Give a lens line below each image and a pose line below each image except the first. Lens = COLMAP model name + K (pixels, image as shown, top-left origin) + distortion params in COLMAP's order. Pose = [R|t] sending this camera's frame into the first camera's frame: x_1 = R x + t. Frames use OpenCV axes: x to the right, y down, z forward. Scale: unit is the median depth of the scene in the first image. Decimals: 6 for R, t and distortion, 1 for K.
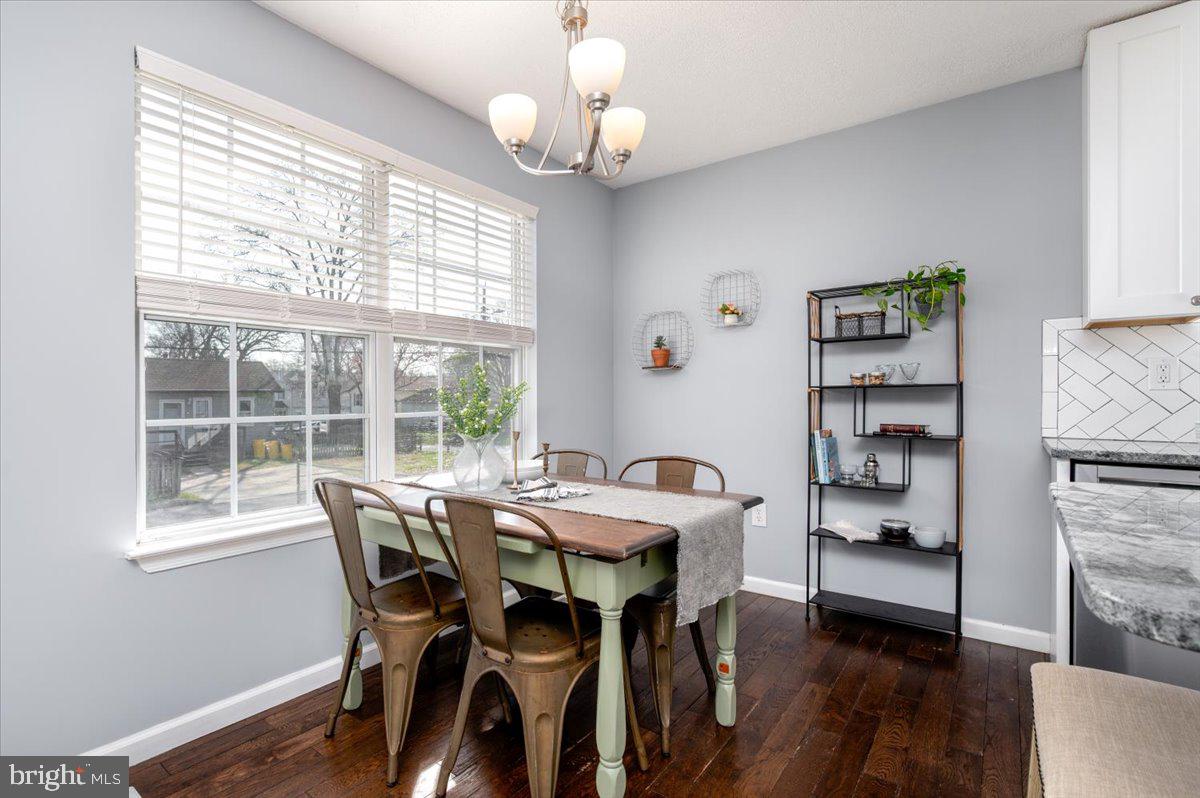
lens RADIAL K [[531.0, 0, 593.8], [0, 531.0, 394.2], [0, 0, 1]] dist [-0.000740, -0.000065]
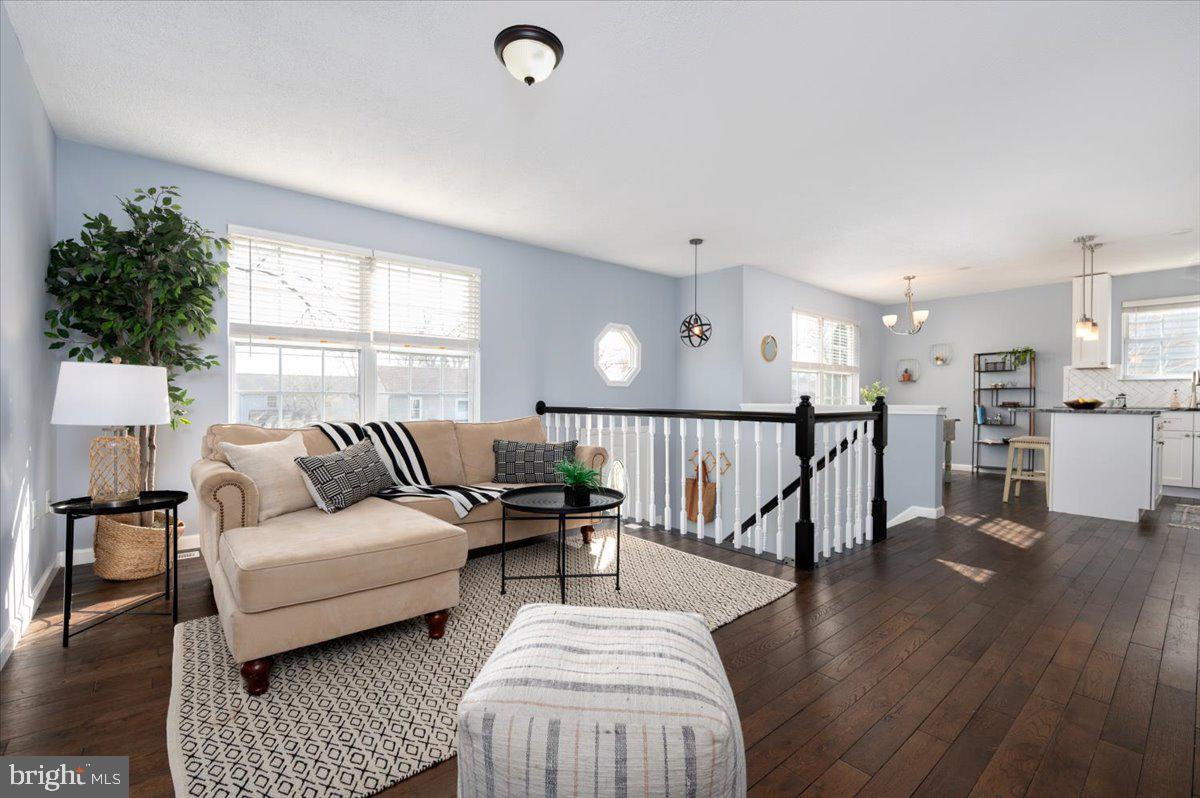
lens RADIAL K [[516.8, 0, 600.0], [0, 516.8, 399.0], [0, 0, 1]] dist [-0.000964, -0.000391]
pose [[0.967183, 0.001804, -0.254073, -0.804804], [0.000078, 0.999973, 0.007395, 0.021676], [0.254079, -0.007172, 0.967157, -2.123073]]
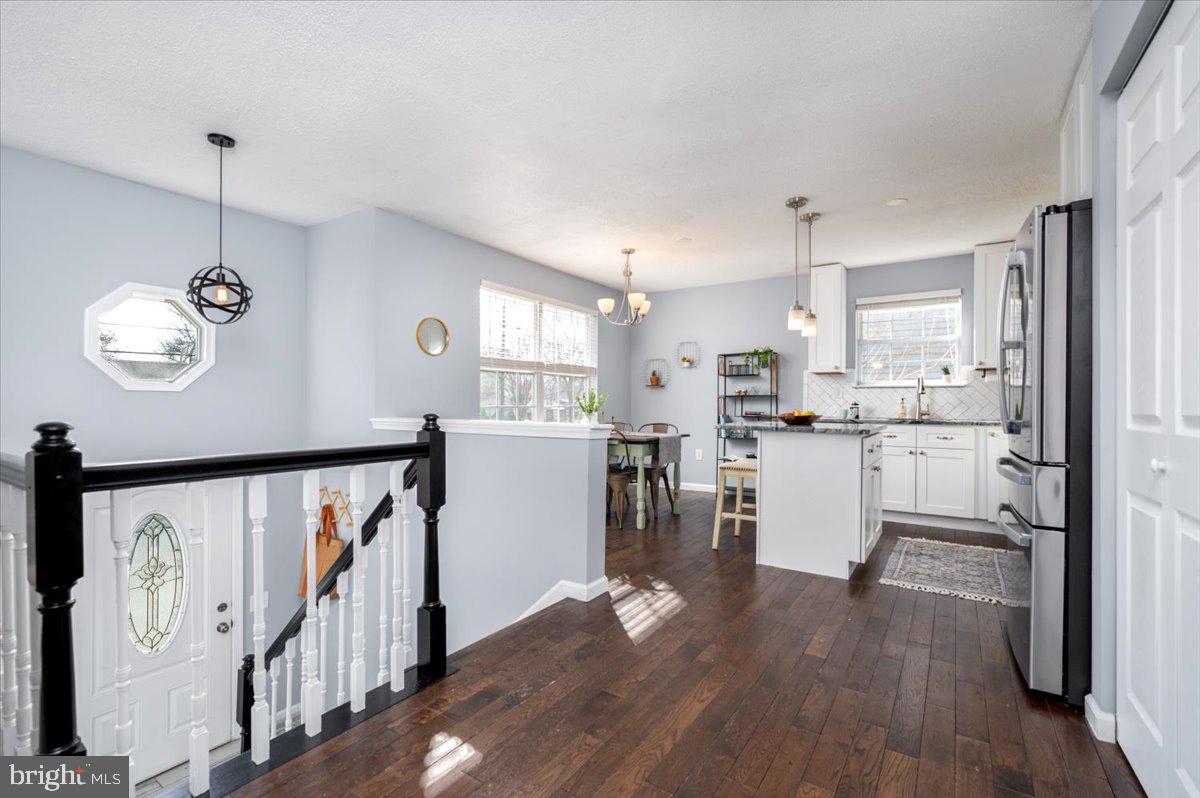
lens RADIAL K [[528.5, 0, 601.7], [0, 528.5, 400.1], [0, 0, 1]] dist [-0.000068, -0.000196]
pose [[0.999670, 0.000679, 0.025666, -0.166241], [-0.000744, 0.999997, 0.002494, 0.000104], [-0.025664, -0.002512, 0.999667, -1.318785]]
